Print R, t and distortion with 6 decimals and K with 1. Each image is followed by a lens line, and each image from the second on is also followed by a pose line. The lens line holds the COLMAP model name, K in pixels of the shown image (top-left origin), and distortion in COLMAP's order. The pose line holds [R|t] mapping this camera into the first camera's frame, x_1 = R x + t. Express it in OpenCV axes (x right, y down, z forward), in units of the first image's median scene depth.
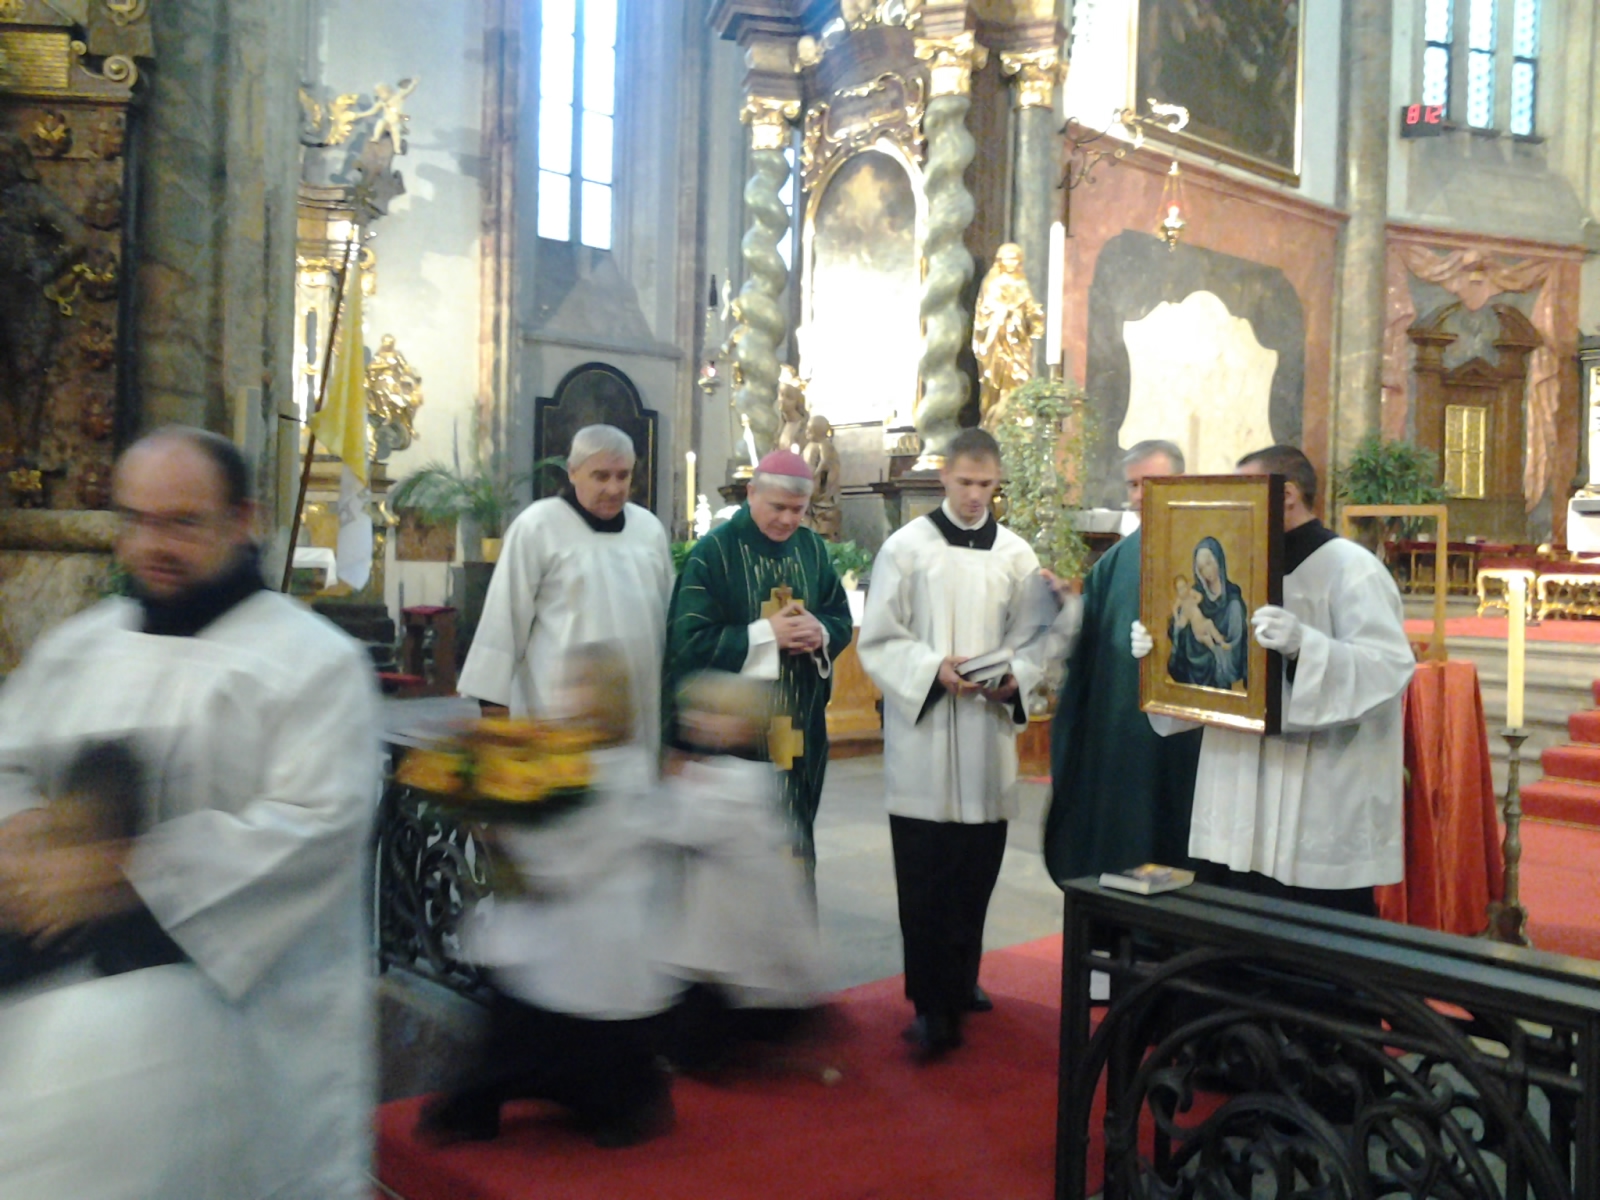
lens RADIAL K [[1564.6, 0, 811.8], [0, 1564.6, 596.5], [0, 0, 1]] dist [-0.007373, 0.000000]
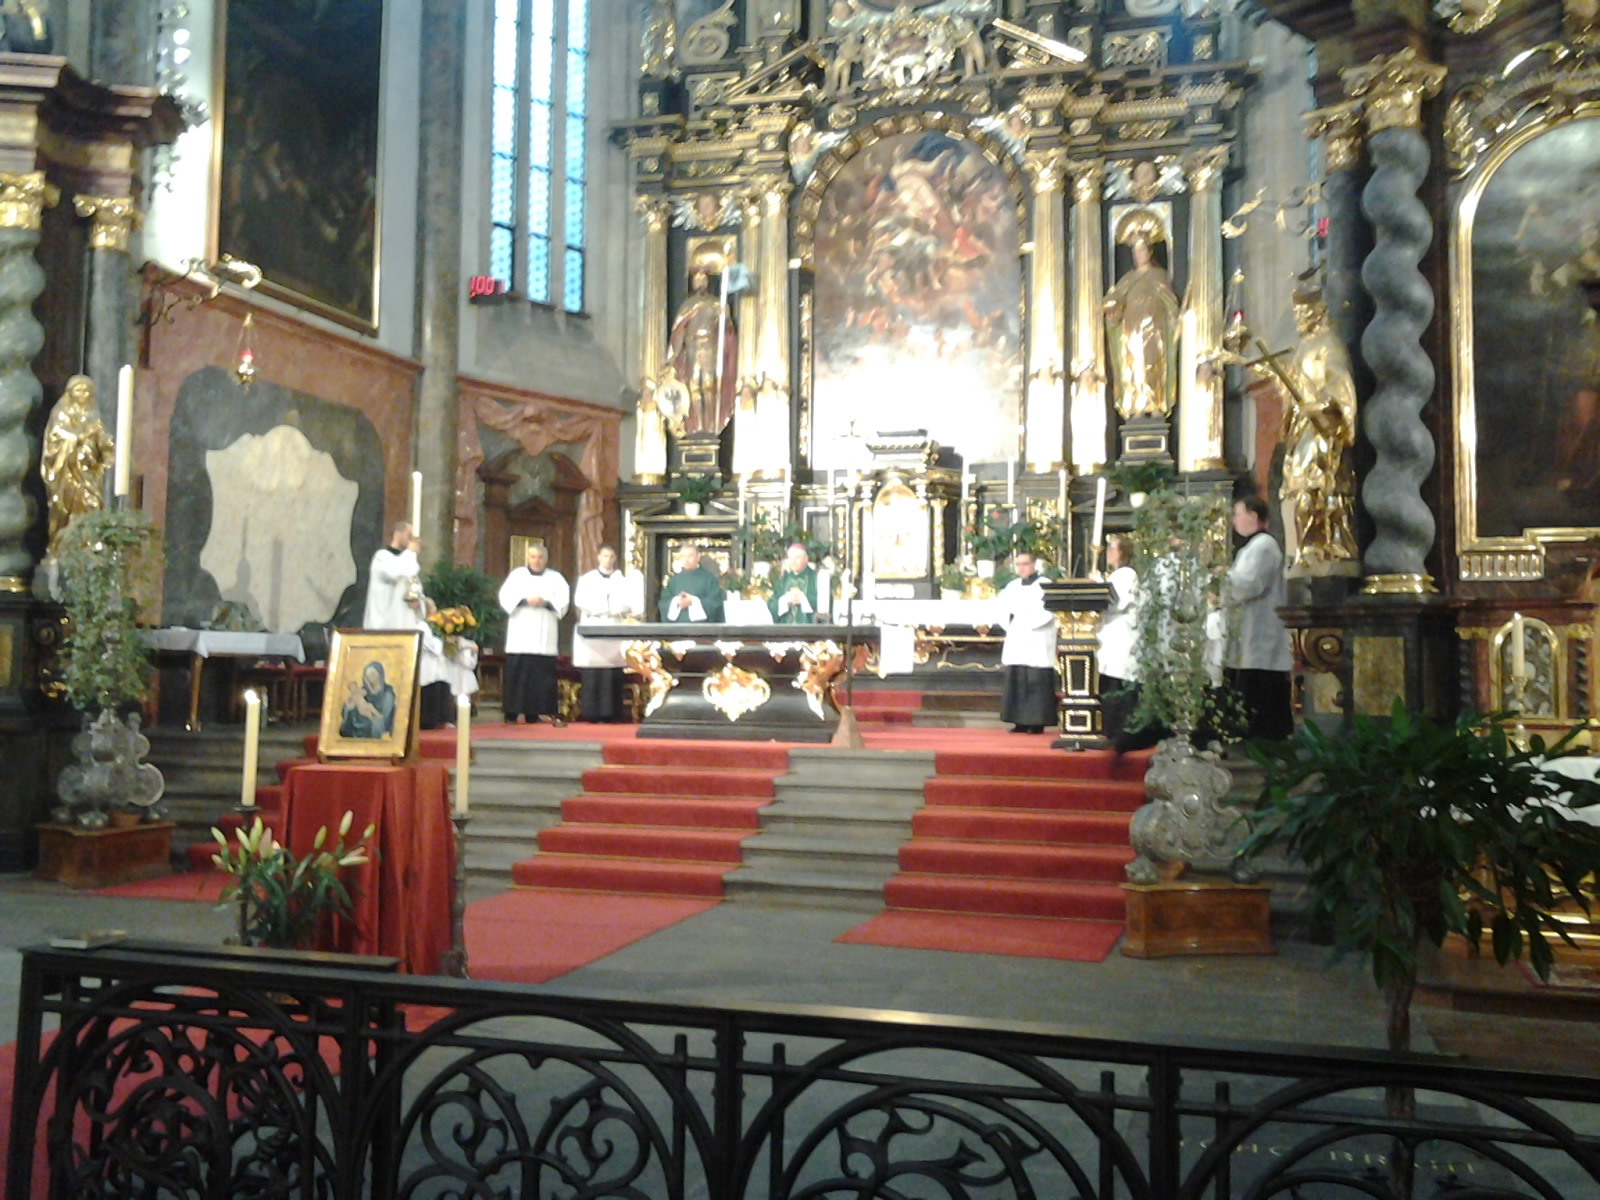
lens RADIAL K [[1566.8, 0, 821.1], [0, 1566.8, 576.8], [0, 0, 1]] dist [0.022377, 0.000000]
pose [[0.857099, 0.021265, 0.514712, 0.010044], [0.018795, 0.997192, -0.072495, -0.005556], [-0.514808, 0.071810, 0.854293, -0.121740]]
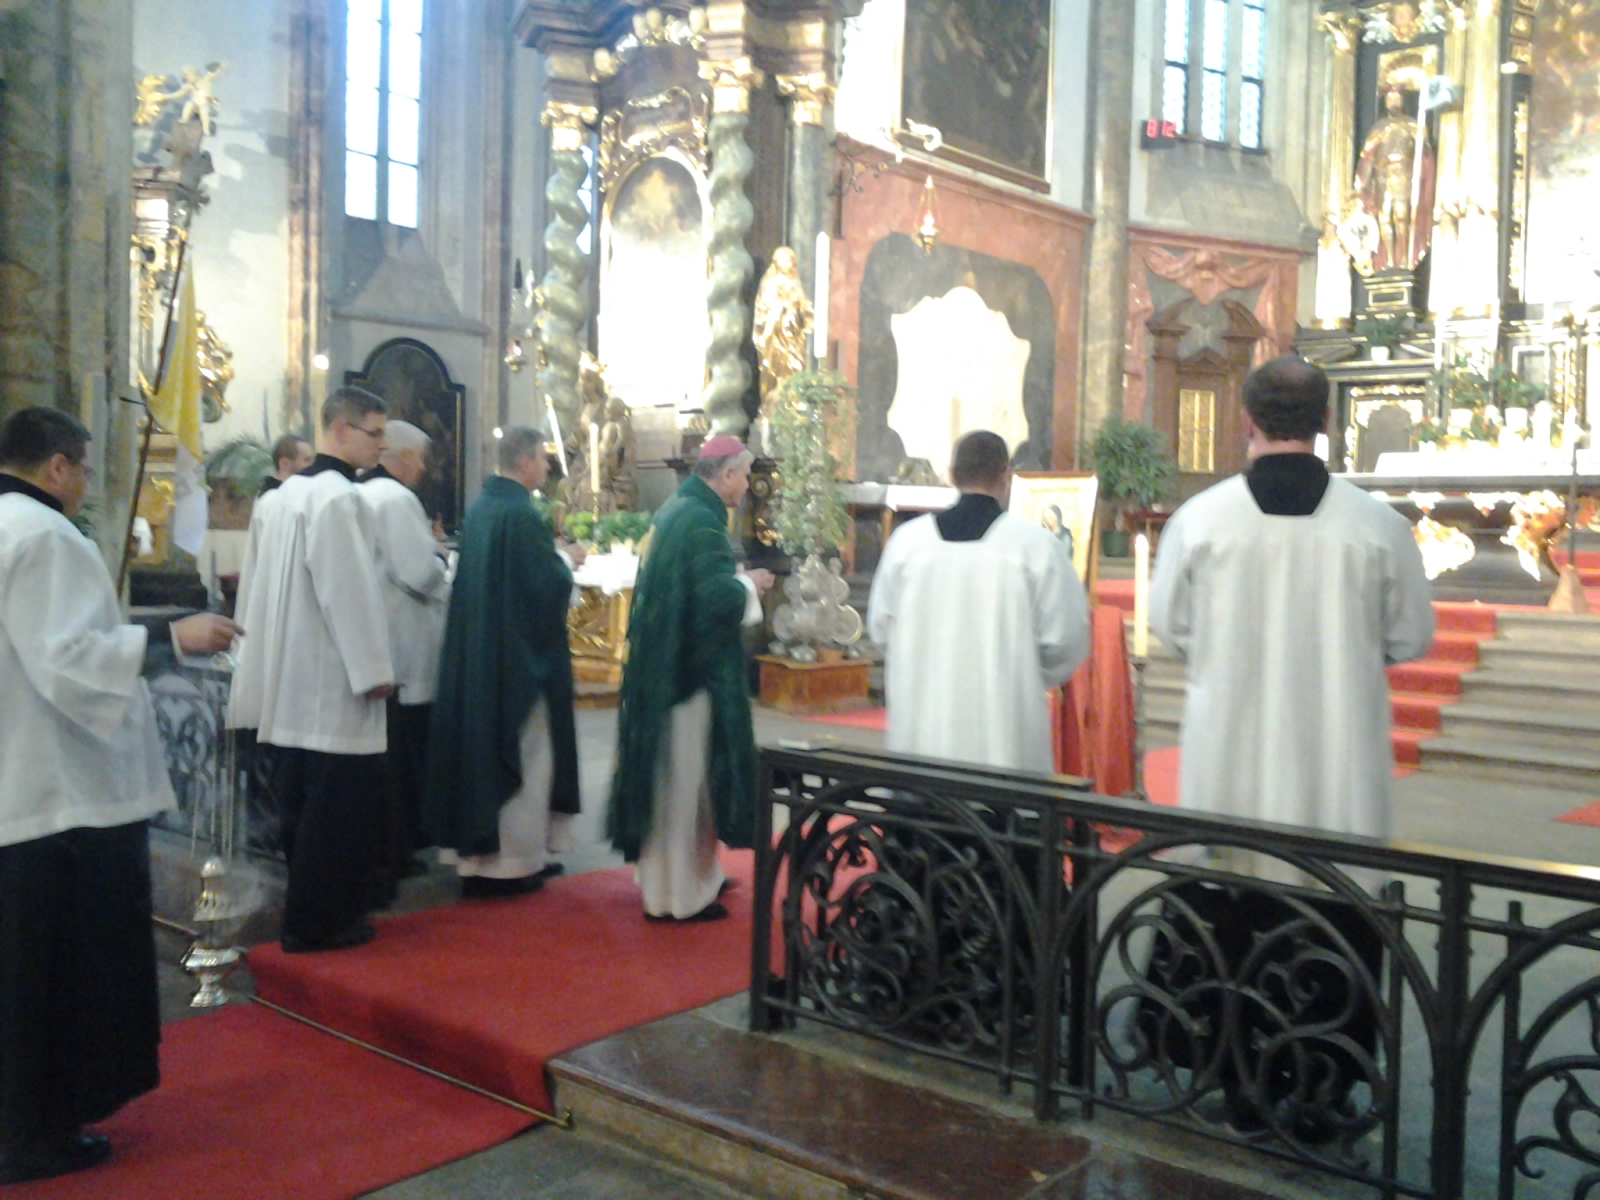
lens RADIAL K [[1566.8, 0, 806.3], [0, 1566.8, 587.1], [0, 0, 1]] dist [0.022377, 0.000000]
pose [[0.993237, -0.005885, 0.115955, 0.008290], [0.004230, 0.999886, 0.014506, 0.002373], [-0.116027, -0.013918, 0.993149, -0.108676]]
